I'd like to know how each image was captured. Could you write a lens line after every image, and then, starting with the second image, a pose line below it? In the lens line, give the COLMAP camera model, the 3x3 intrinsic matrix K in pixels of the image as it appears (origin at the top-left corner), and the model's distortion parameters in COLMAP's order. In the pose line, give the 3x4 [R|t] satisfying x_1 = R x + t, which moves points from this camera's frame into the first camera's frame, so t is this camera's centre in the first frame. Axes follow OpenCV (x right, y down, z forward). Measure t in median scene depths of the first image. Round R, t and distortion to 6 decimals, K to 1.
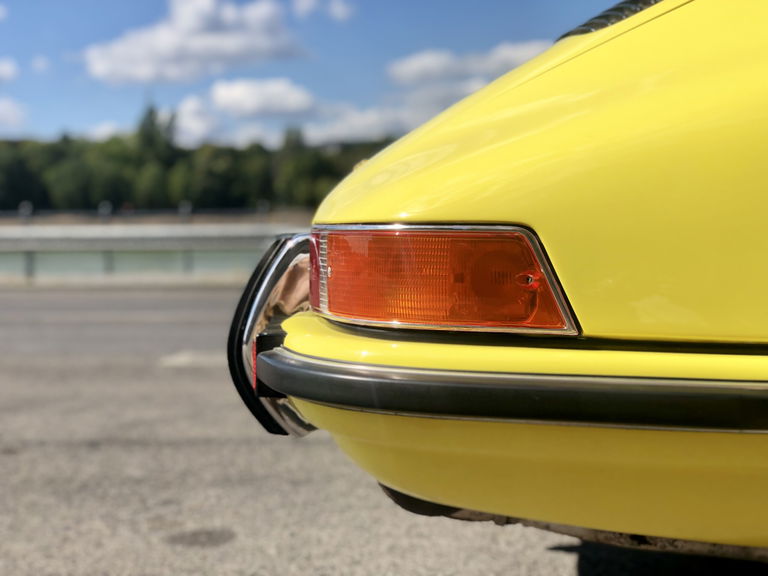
lens RADIAL K [[1176.9, 0, 385.0], [0, 1176.9, 291.4], [0, 0, 1]] dist [0.132400, 0.000000]
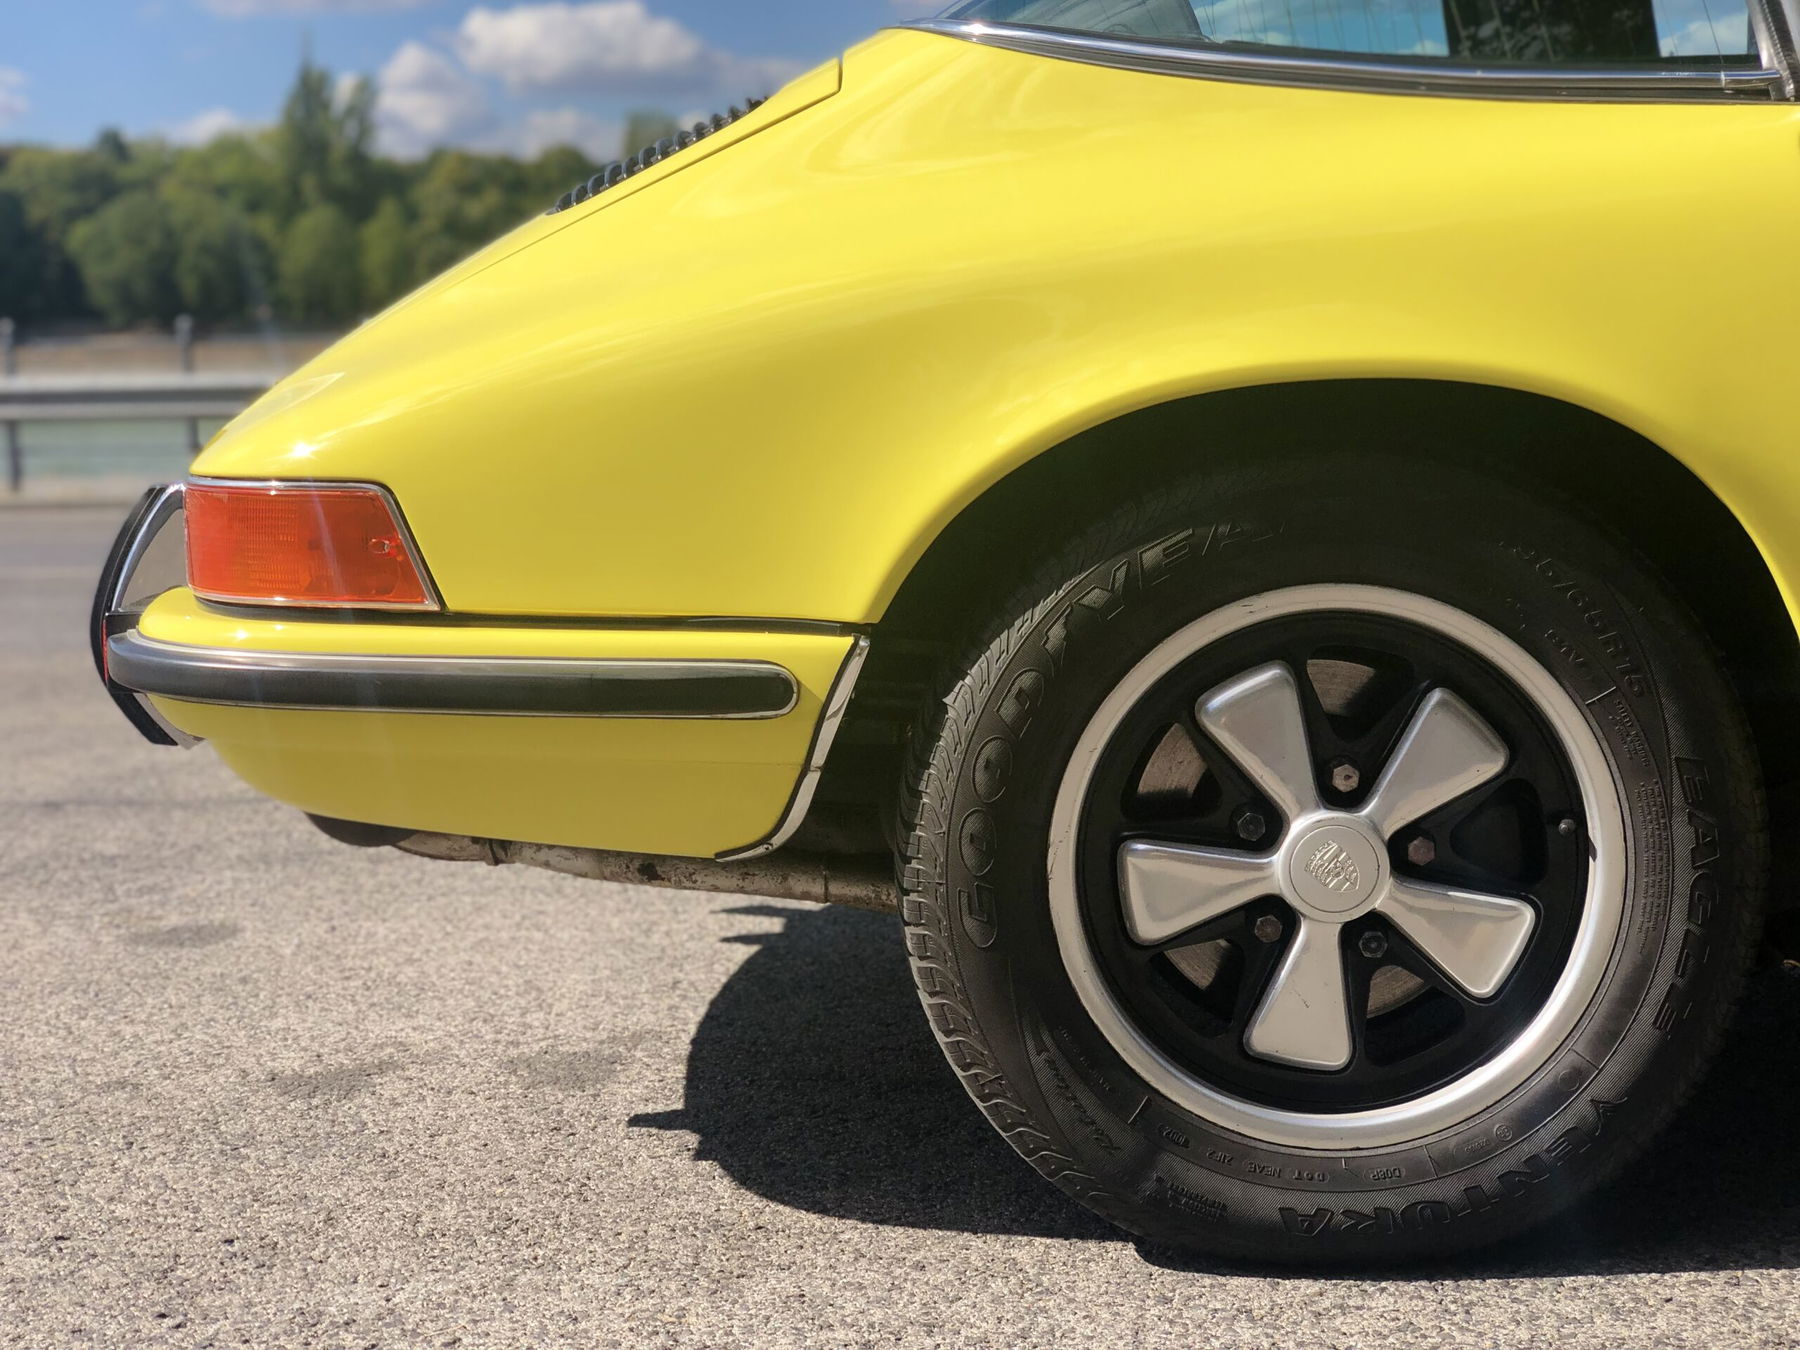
lens RADIAL K [[2758.3, 0, 896.8], [0, 2758.3, 664.1], [0, 0, 1]] dist [0.132400, 0.000000]
pose [[0.999843, -0.017426, 0.003315, 0.204969], [0.017192, 0.997995, 0.060914, -0.017290], [-0.004370, -0.060847, 0.998138, -0.430535]]
